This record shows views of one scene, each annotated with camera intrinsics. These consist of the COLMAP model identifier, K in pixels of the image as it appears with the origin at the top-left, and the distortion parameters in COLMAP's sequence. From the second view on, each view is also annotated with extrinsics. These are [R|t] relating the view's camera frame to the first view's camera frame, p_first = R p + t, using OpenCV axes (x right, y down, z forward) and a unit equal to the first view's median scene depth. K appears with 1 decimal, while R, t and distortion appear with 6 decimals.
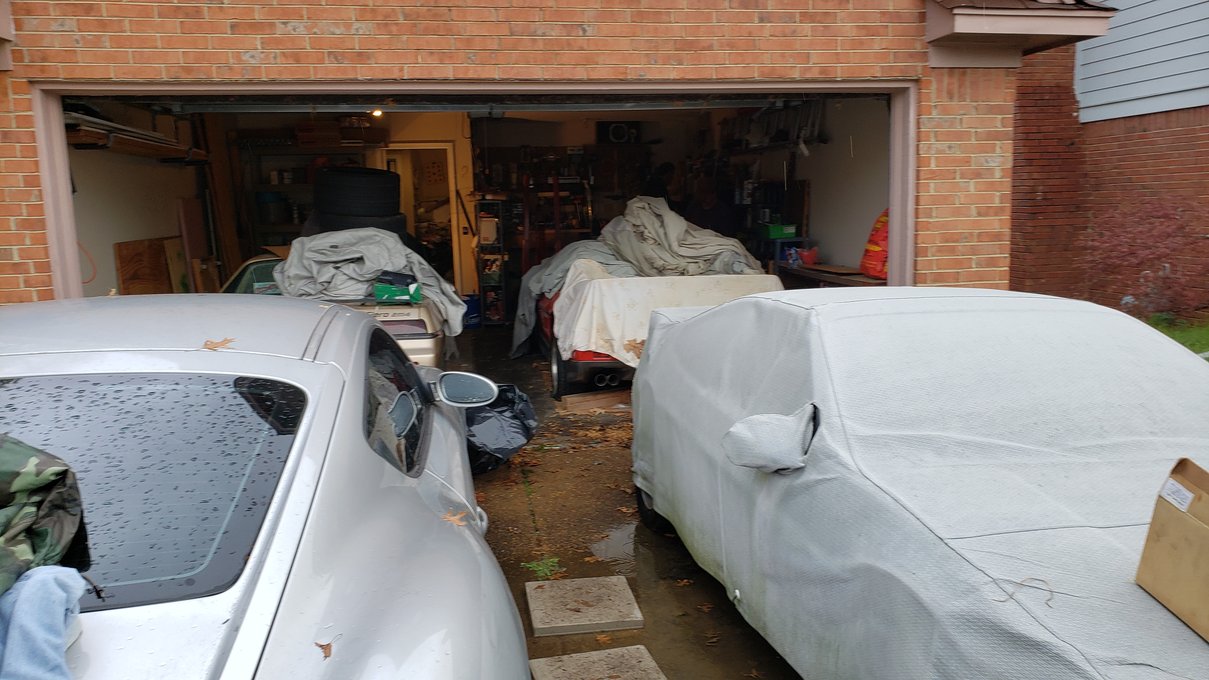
lens RADIAL K [[916.3, 0, 604.9], [0, 916.3, 366.2], [0, 0, 1]] dist [-0.004011, -0.002951]
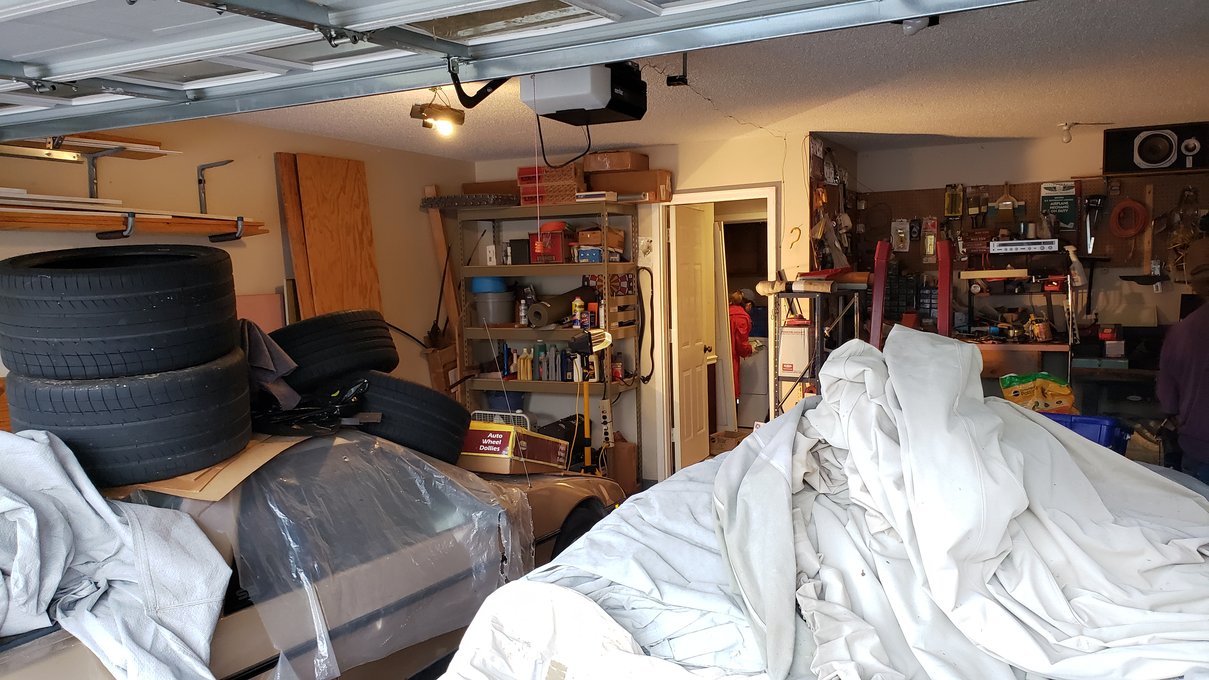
lens RADIAL K [[915.5, 0, 617.0], [0, 915.5, 366.9], [0, 0, 1]] dist [0.096515, -0.157630]
pose [[0.811628, 0.059022, -0.581185, 0.085087], [-0.098056, 0.994532, -0.035936, -0.104268], [0.575886, 0.086155, 0.812978, 0.494675]]
